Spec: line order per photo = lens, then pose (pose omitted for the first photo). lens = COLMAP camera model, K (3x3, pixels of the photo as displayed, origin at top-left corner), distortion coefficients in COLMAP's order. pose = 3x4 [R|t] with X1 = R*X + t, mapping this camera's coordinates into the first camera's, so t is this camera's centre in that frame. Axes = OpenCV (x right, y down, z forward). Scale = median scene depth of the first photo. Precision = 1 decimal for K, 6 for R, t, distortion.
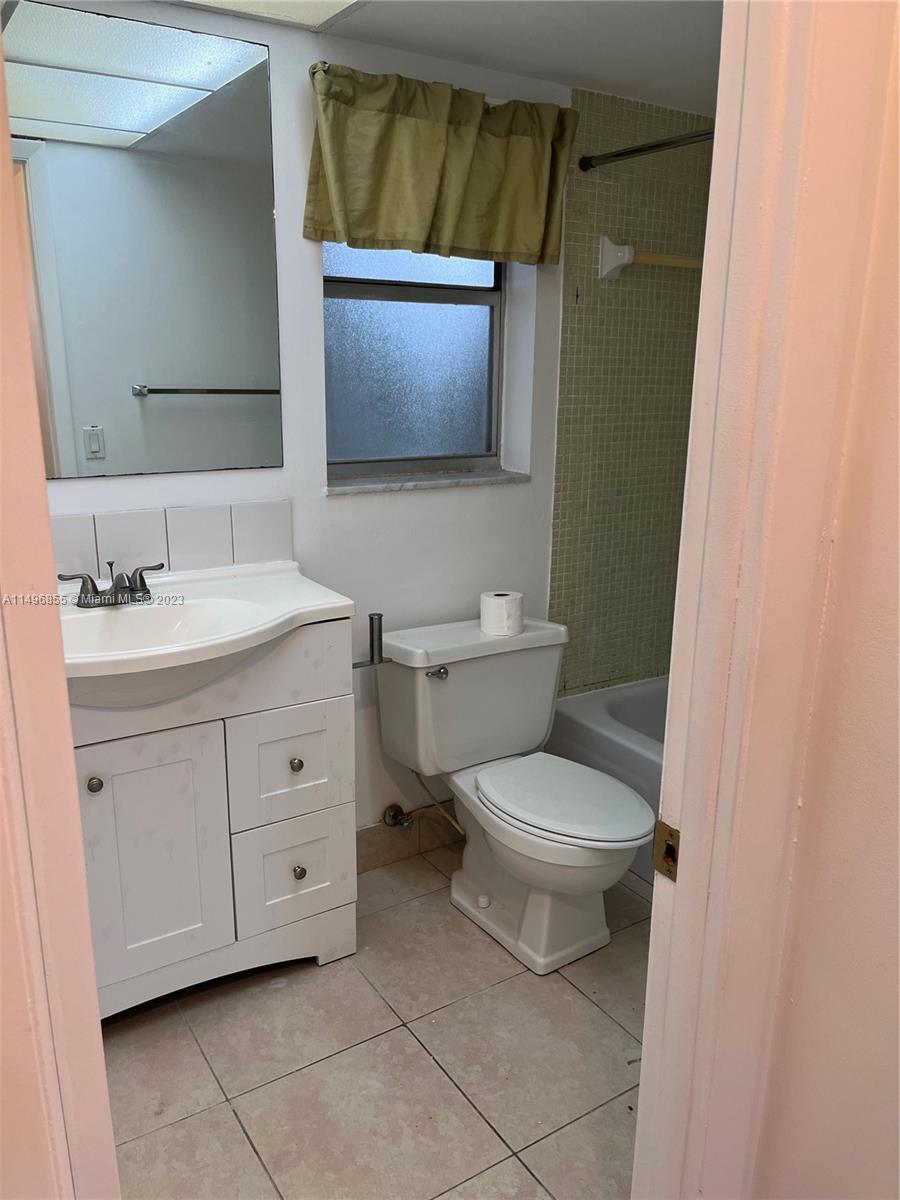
lens RADIAL K [[925.5, 0, 447.7], [0, 925.5, 602.3], [0, 0, 1]] dist [0.069529, -0.103284]
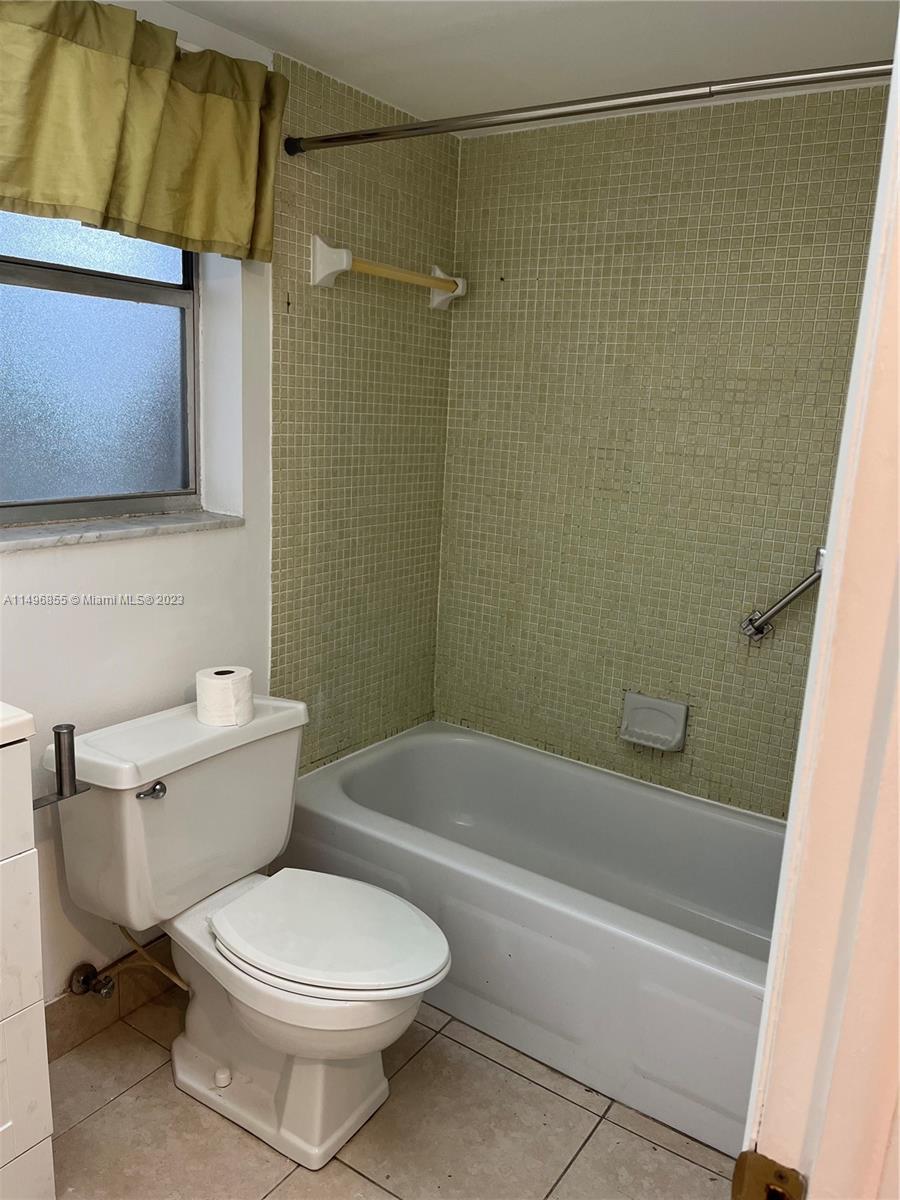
lens RADIAL K [[925.5, 0, 447.5], [0, 925.5, 596.6], [0, 0, 1]] dist [0.069529, -0.103284]
pose [[0.925198, -0.049545, 0.376238, -0.059263], [0.061643, 0.997894, -0.020177, -0.044433], [-0.374446, 0.041861, 0.926303, 0.197936]]
